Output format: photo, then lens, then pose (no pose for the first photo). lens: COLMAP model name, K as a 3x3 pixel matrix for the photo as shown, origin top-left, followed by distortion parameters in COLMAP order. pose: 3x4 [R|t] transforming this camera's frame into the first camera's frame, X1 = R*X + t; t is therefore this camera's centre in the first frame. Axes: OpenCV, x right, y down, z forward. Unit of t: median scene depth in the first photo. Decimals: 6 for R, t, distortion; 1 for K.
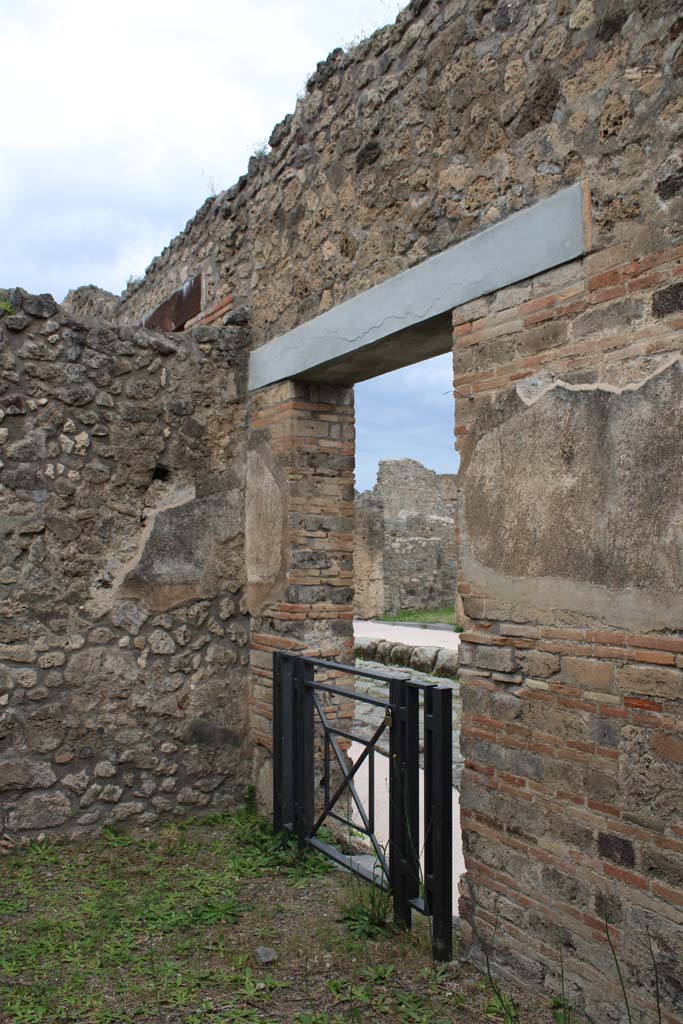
lens RADIAL K [[869.5, 0, 339.2], [0, 869.5, 514.0], [0, 0, 1]] dist [-0.172721, 0.161341]
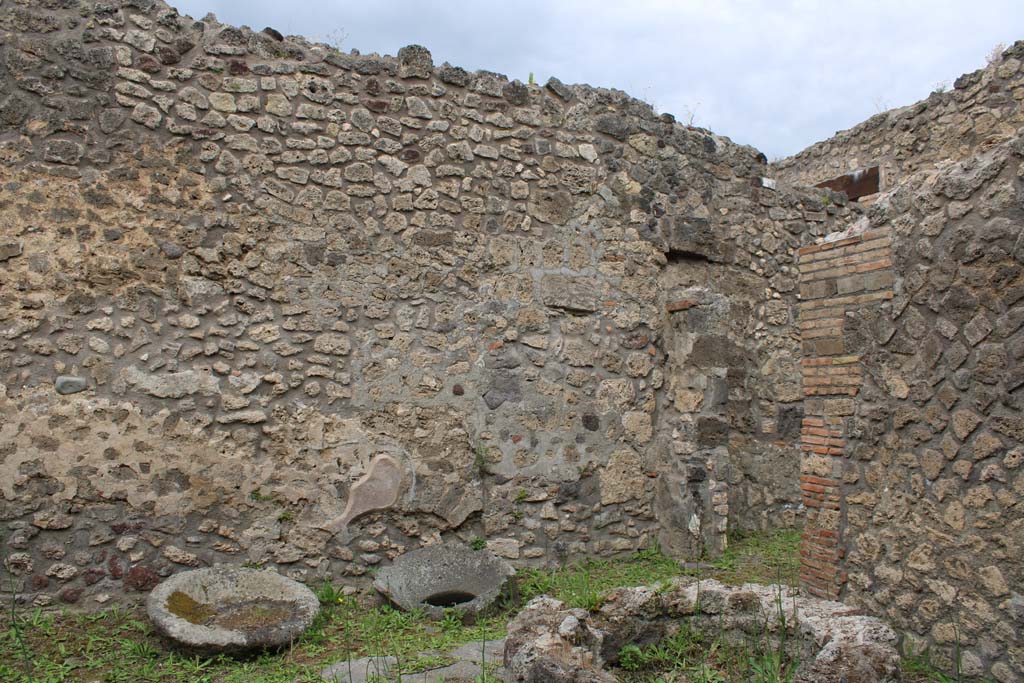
lens RADIAL K [[844.8, 0, 508.7], [0, 844.8, 342.6], [0, 0, 1]] dist [-0.175508, 0.156284]
pose [[0.980689, 0.000343, -0.195572, -1.083428], [0.001964, 0.999931, 0.011598, 0.022837], [0.195563, -0.011758, 0.980621, -1.117179]]
